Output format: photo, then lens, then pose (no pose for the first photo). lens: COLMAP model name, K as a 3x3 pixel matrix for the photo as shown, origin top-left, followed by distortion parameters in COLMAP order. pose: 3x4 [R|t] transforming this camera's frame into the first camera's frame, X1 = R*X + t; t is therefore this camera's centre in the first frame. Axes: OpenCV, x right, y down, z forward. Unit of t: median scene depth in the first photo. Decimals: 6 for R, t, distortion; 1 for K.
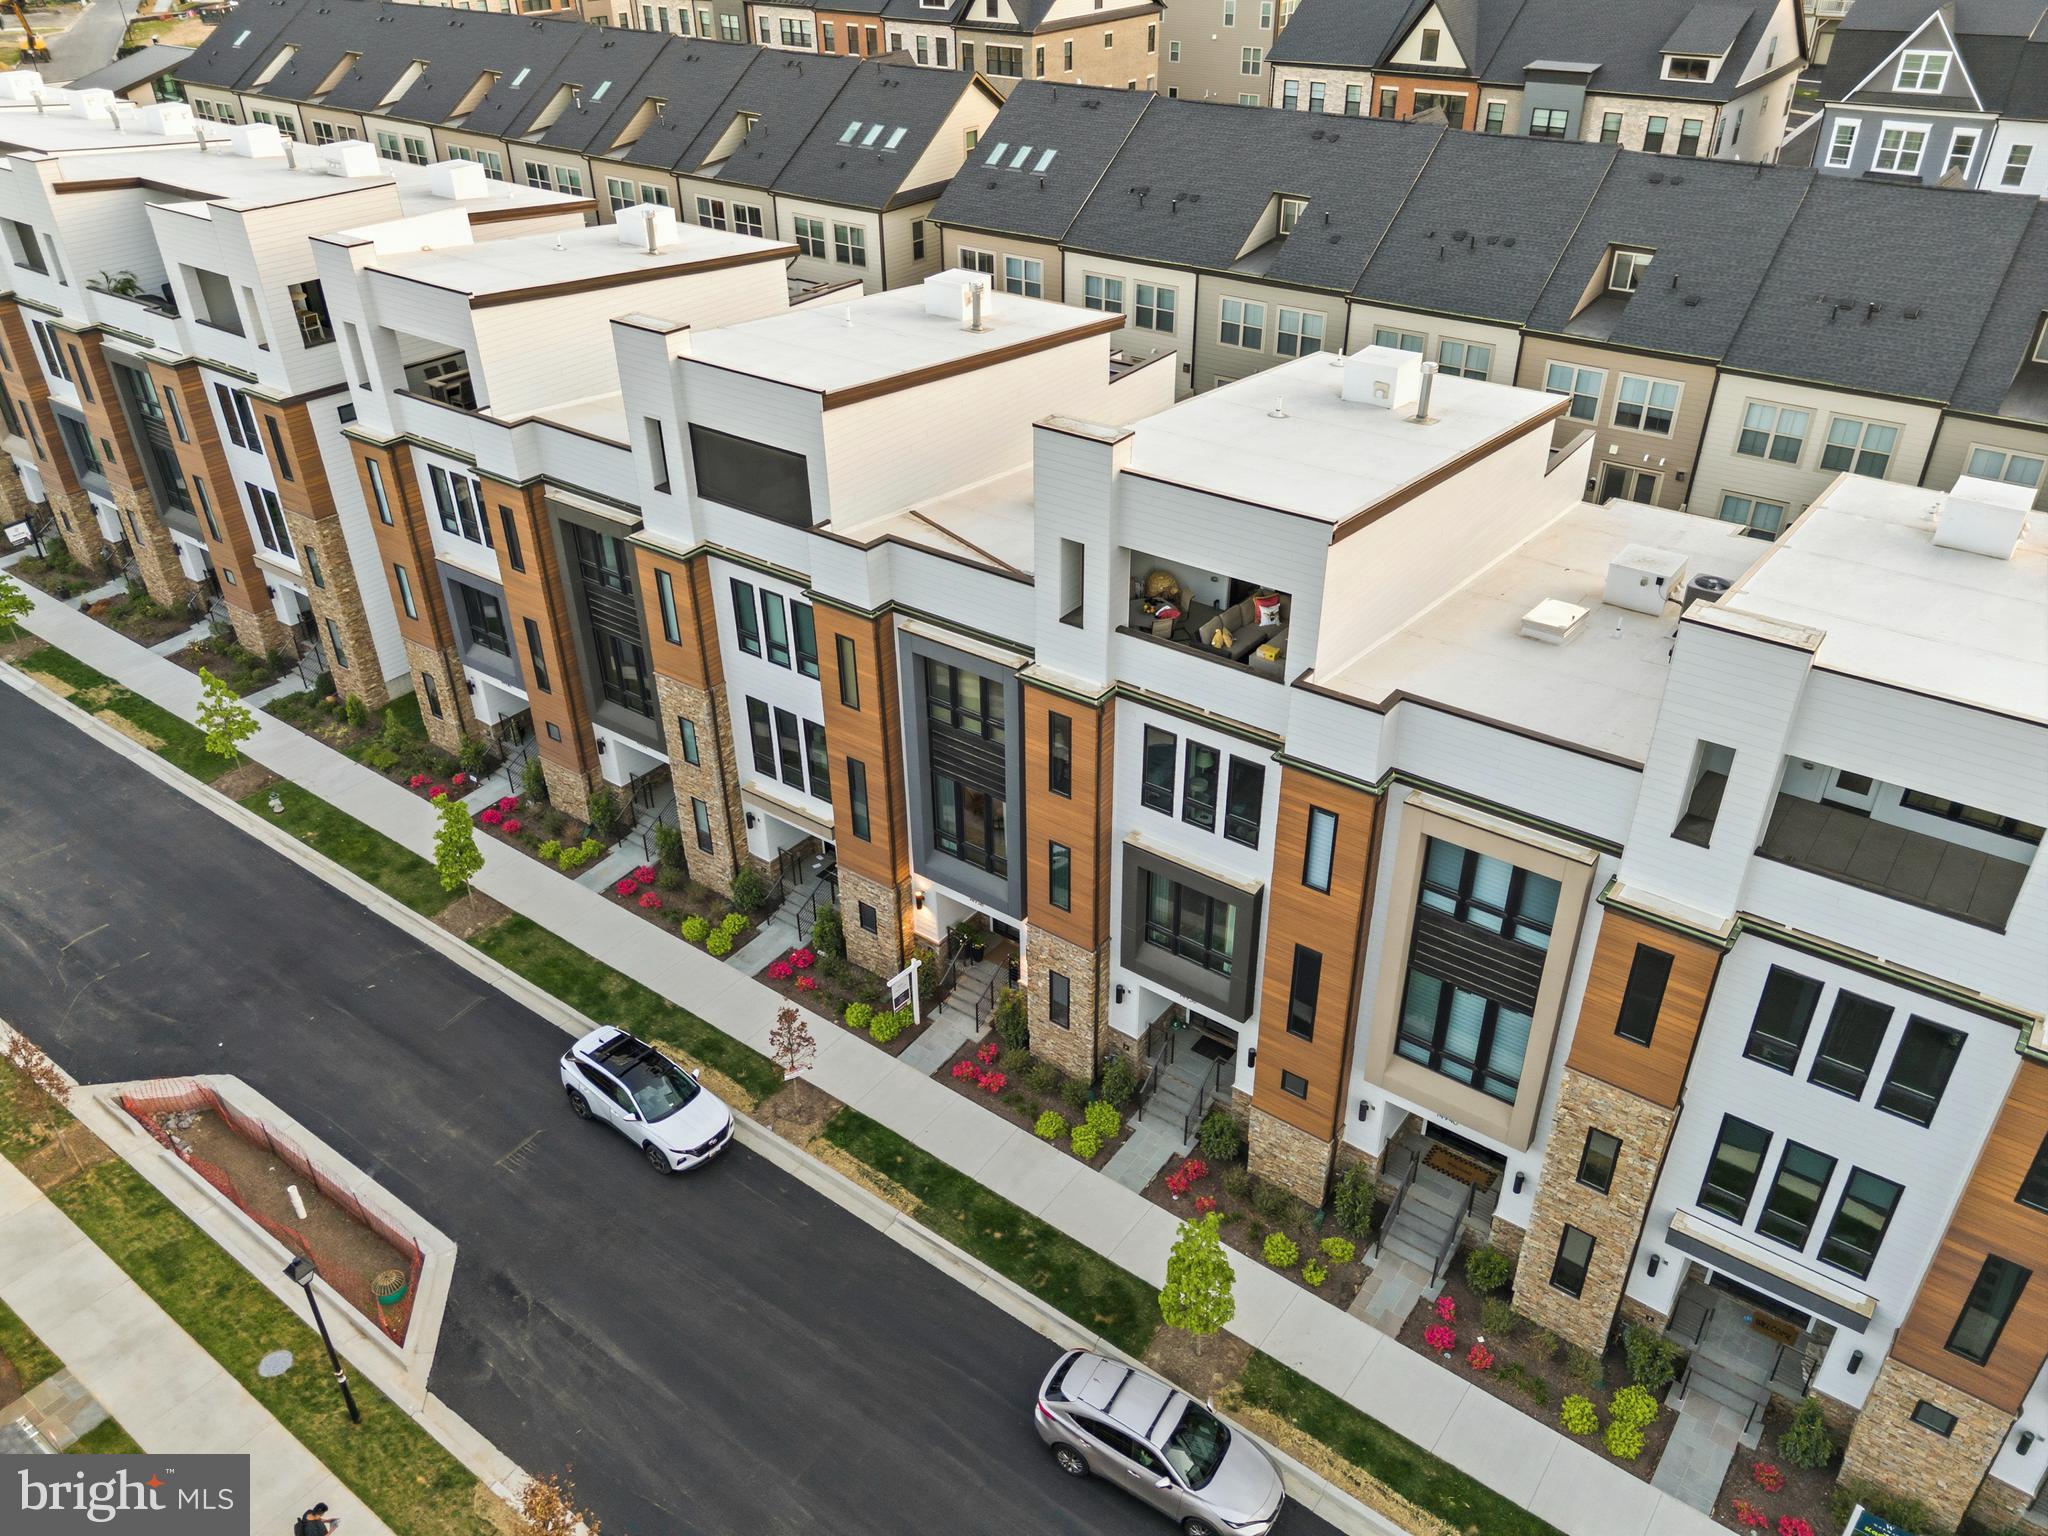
lens RADIAL K [[1500.3, 0, 1026.3], [0, 1500.3, 761.8], [0, 0, 1]] dist [0.059863, -0.045842]
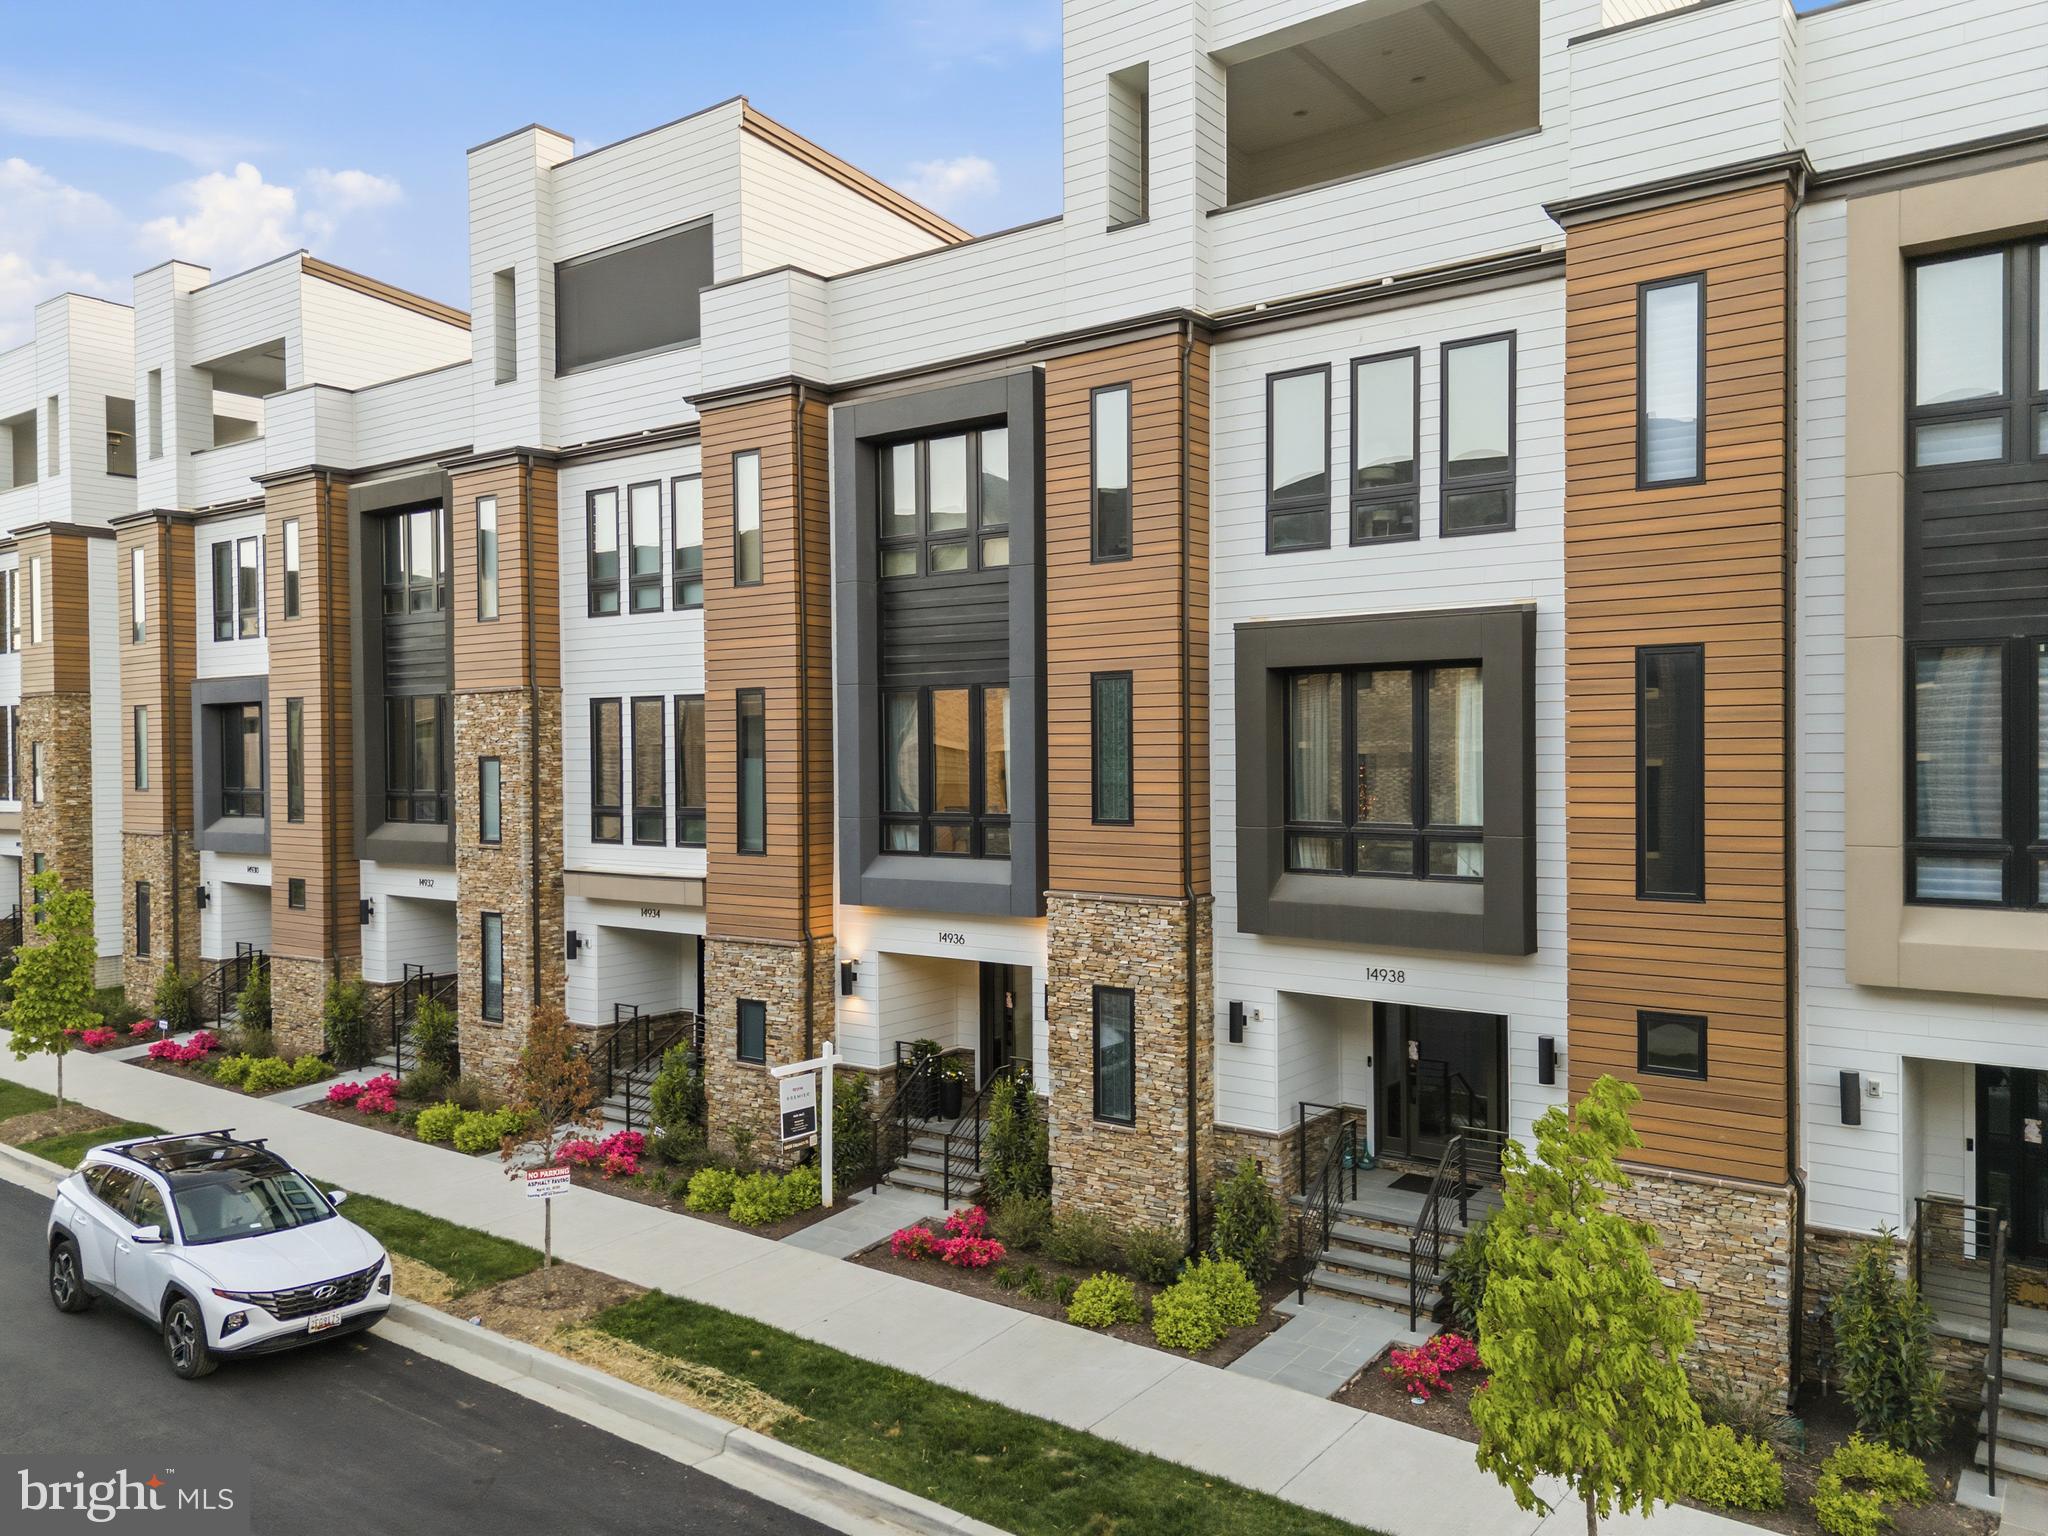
lens RADIAL K [[1500.3, 0, 1025.3], [0, 1500.3, 763.8], [0, 0, 1]] dist [0.059863, -0.045842]
pose [[0.999973, 0.005041, 0.005389, -0.010178], [-0.001494, 0.853454, -0.521166, 0.336420], [-0.007227, 0.521144, 0.853438, 0.528090]]
